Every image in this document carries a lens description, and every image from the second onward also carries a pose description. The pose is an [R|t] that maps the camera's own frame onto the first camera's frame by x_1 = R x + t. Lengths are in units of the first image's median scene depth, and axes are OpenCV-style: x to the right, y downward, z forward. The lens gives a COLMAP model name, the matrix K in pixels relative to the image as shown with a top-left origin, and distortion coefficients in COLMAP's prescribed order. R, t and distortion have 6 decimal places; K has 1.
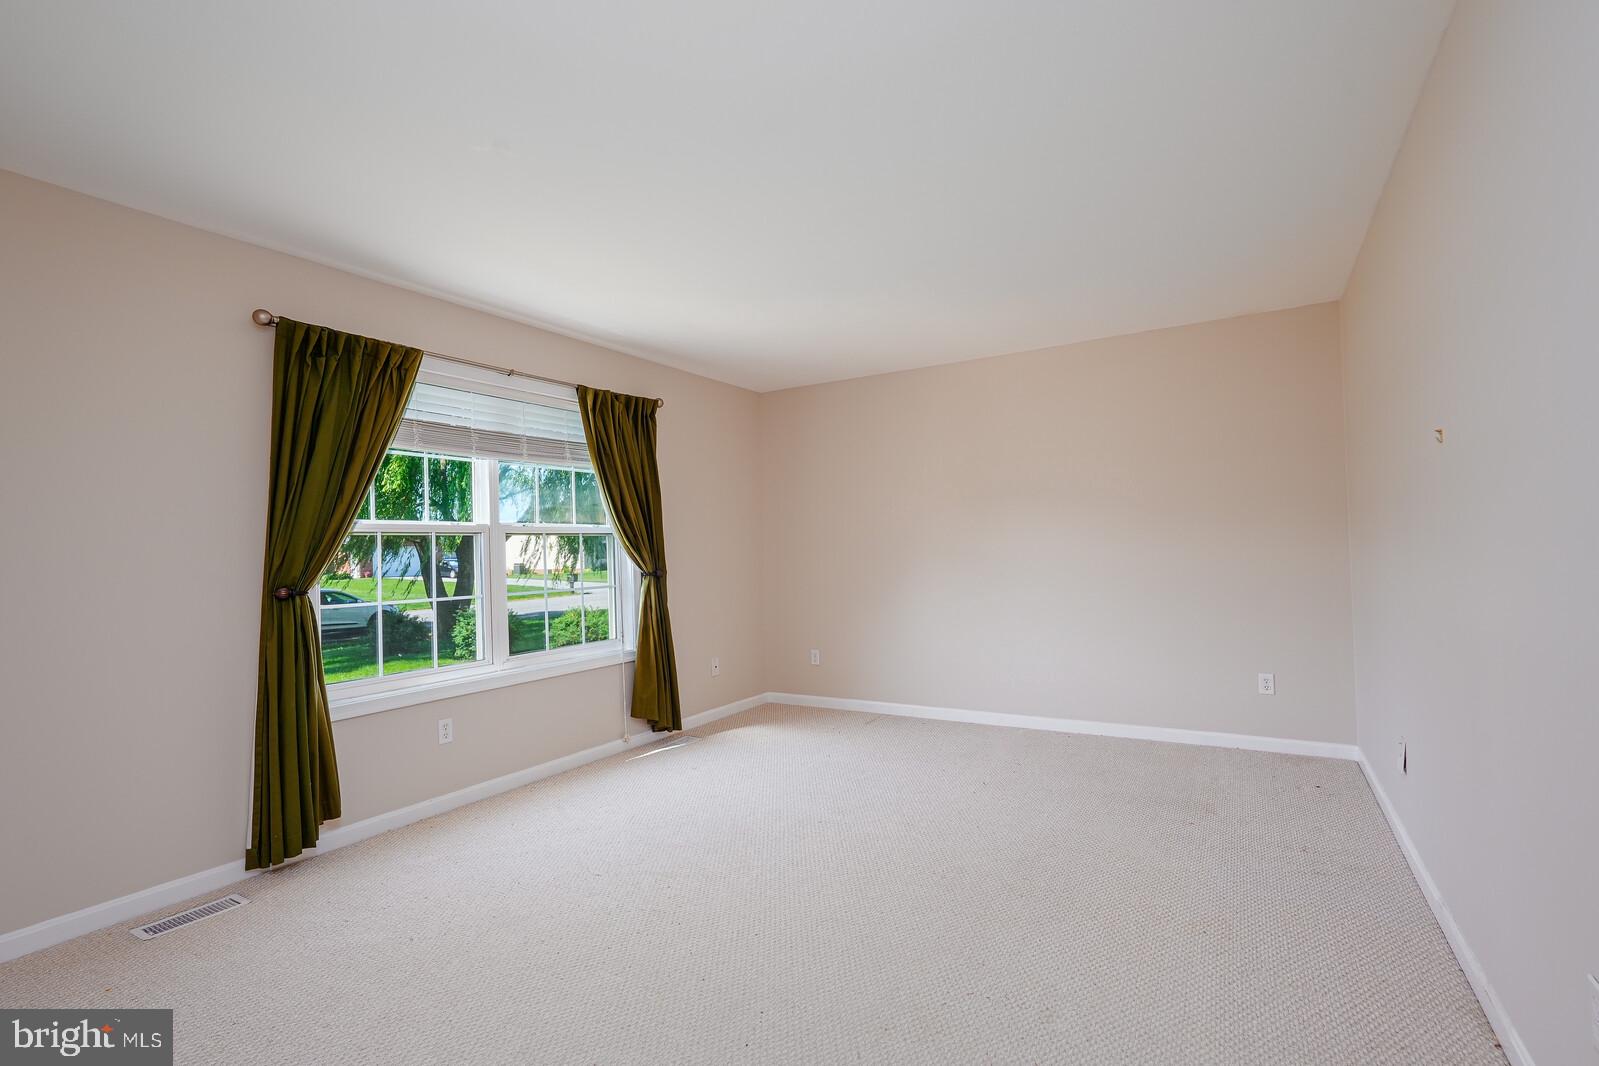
lens RADIAL K [[745.7, 0, 799.5], [0, 745.7, 533.0], [0, 0, 1]] dist [-0.032241, 0.030553]
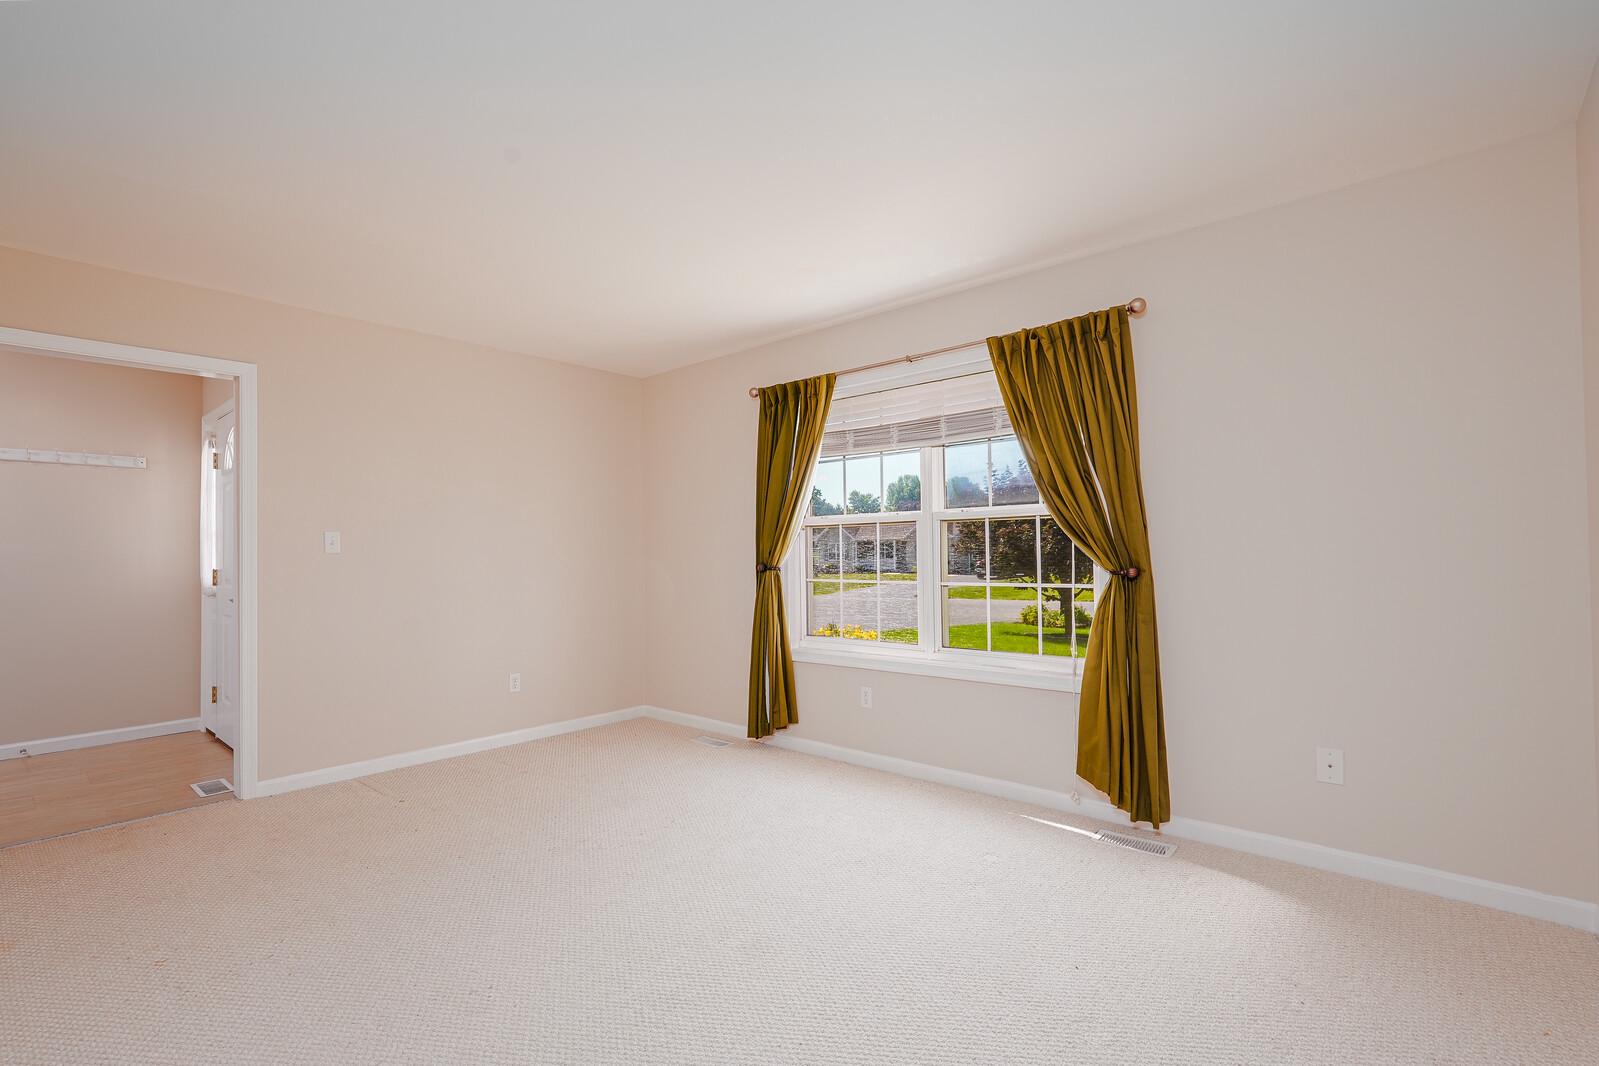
lens RADIAL K [[711.8, 0, 790.1], [0, 711.8, 539.1], [0, 0, 1]] dist [-0.006373, 0.000048]
pose [[-0.163400, 0.012929, -0.986475, 0.569000], [0.039982, 0.999179, 0.006473, 0.010798], [0.985749, -0.038384, -0.163783, 0.979815]]
